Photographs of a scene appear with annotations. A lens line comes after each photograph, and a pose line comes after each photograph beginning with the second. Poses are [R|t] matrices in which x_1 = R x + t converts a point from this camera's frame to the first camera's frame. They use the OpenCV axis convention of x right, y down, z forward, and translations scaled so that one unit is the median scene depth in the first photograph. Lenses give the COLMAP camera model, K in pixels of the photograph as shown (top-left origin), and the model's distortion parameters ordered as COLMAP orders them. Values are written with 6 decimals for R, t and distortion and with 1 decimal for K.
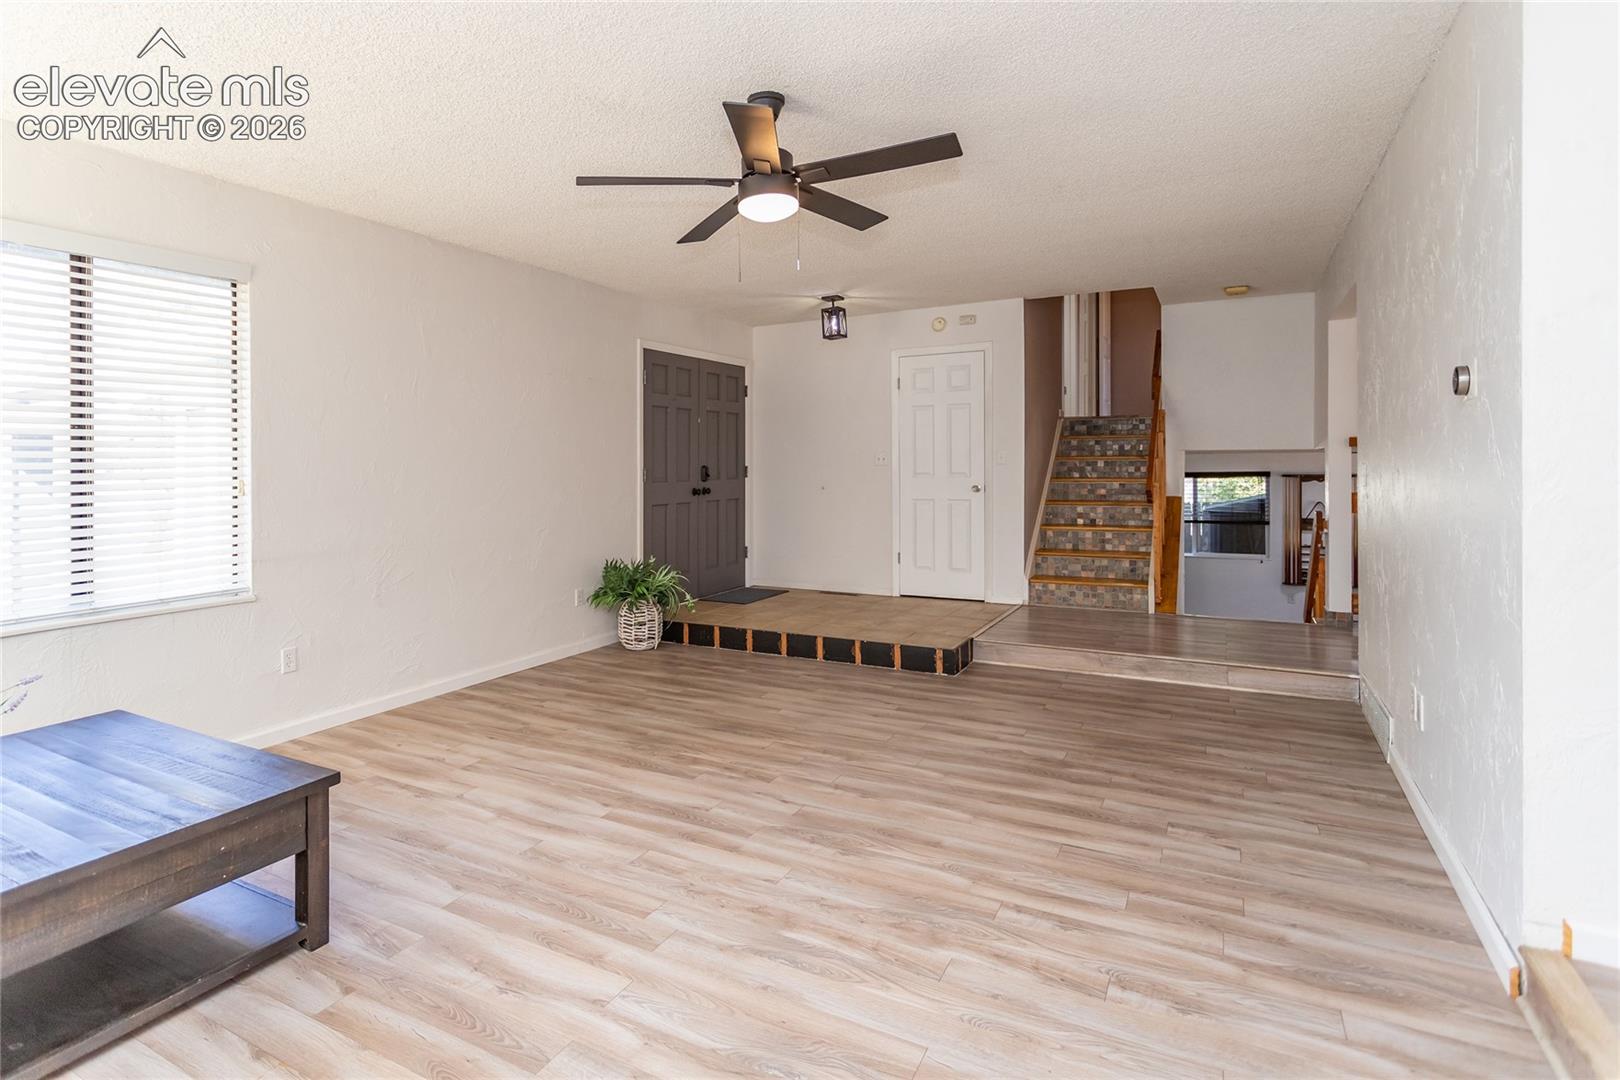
lens RADIAL K [[827.0, 0, 735.6], [0, 827.0, 466.5], [0, 0, 1]] dist [0.001354, 0.000535]
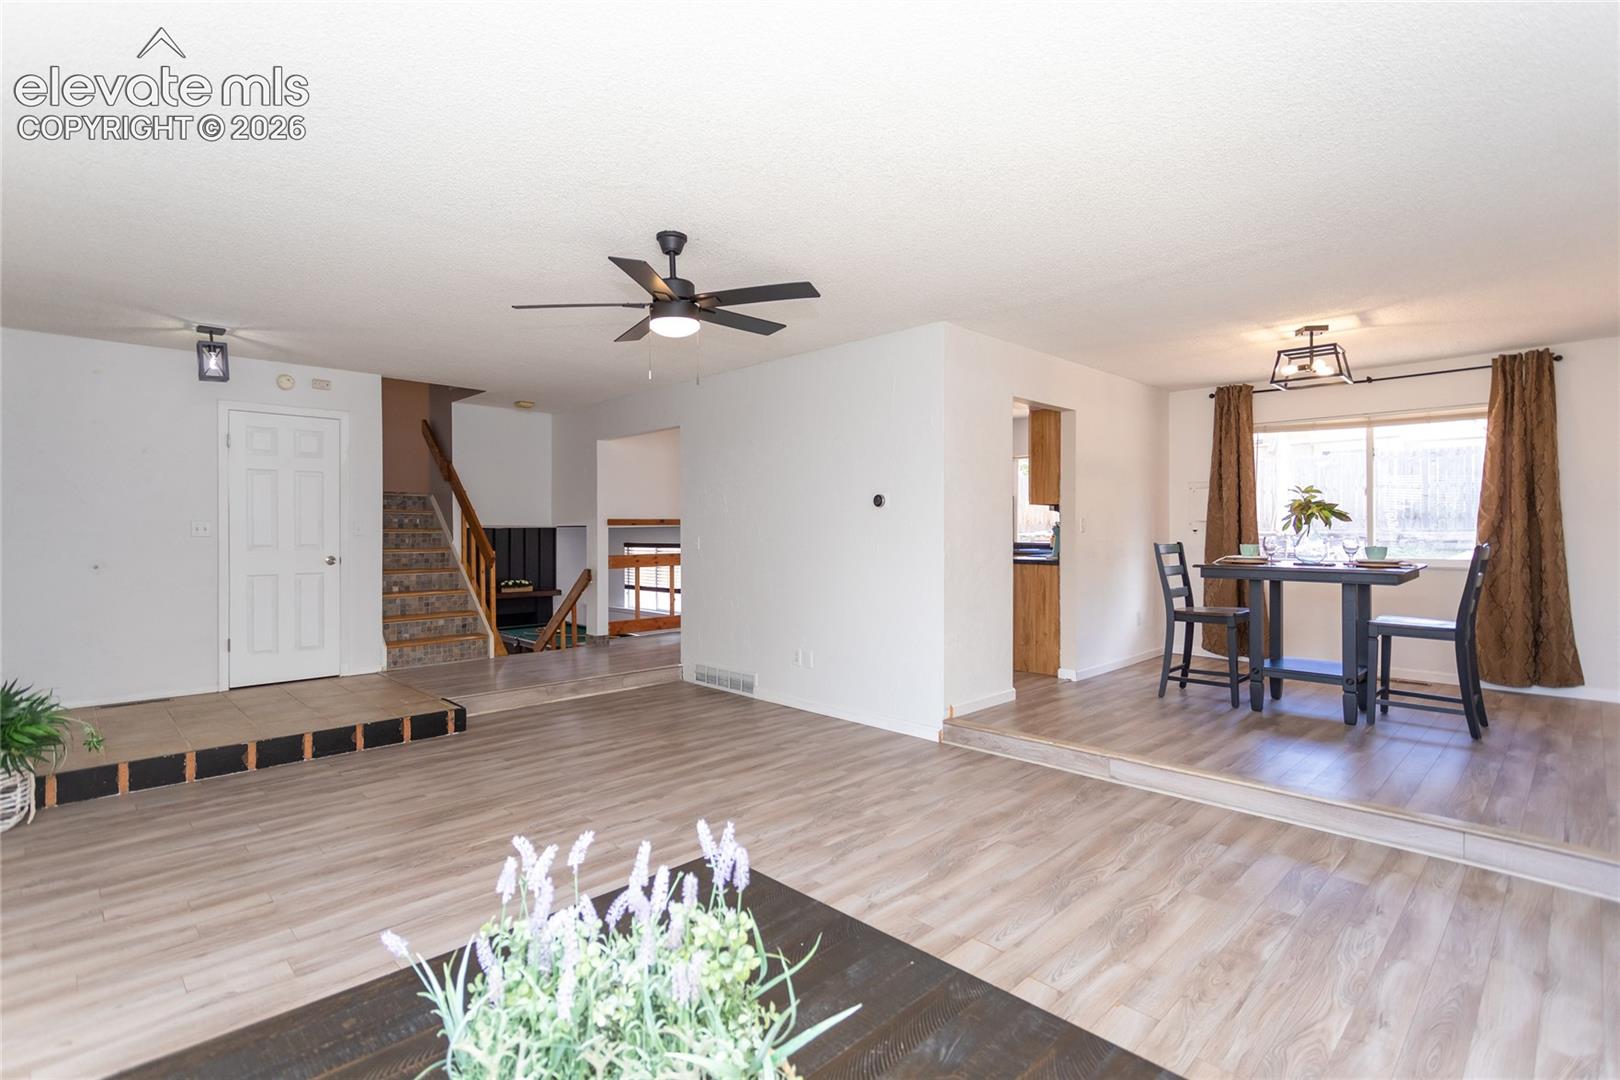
lens RADIAL K [[785.9, 0, 810.0], [0, 785.9, 540.0], [0, 0, 1]] dist [0.000828, 0.000166]
pose [[0.253407, -0.000903, 0.967359, -0.901693], [-0.001306, 0.999998, 0.001276, 0.000617], [-0.967359, -0.001586, 0.253406, 0.443919]]
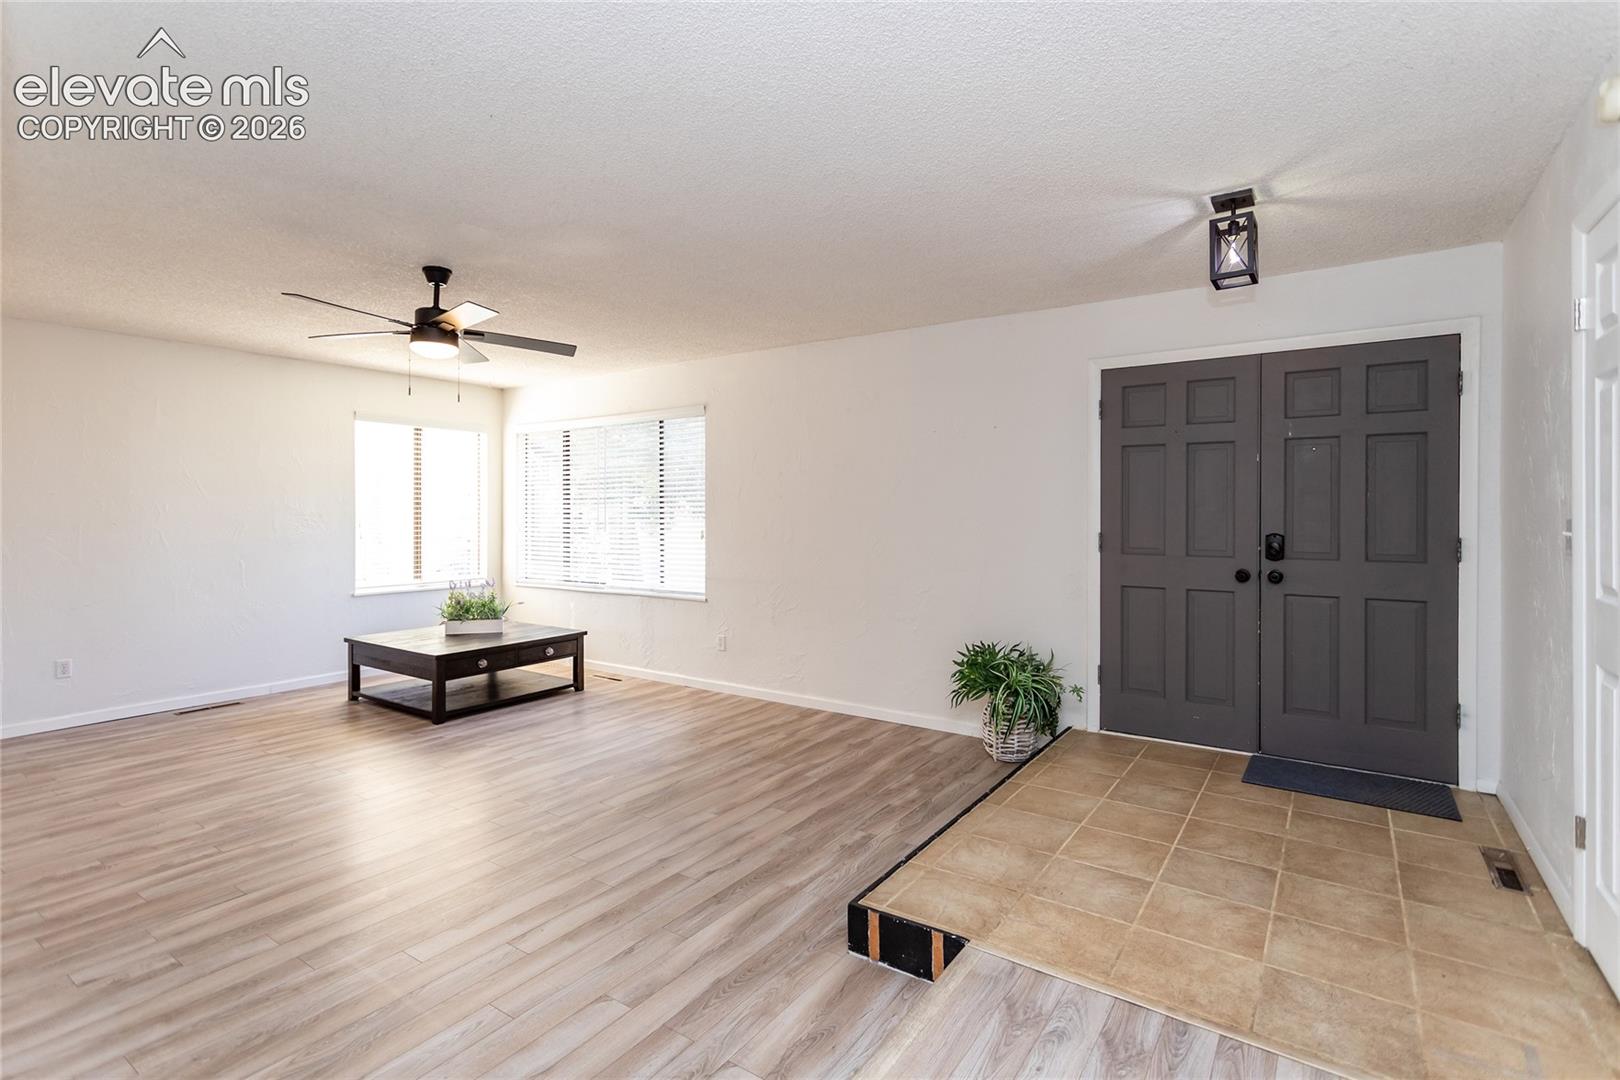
lens RADIAL K [[770.1, 0, 805.4], [0, 770.1, 520.3], [0, 0, 1]] dist [-0.002141, -0.002223]
pose [[-0.062272, 0.022659, -0.997802, 1.097714], [-0.002709, 0.999735, 0.022872, -0.046532], [0.998056, 0.004128, -0.062194, 1.466371]]
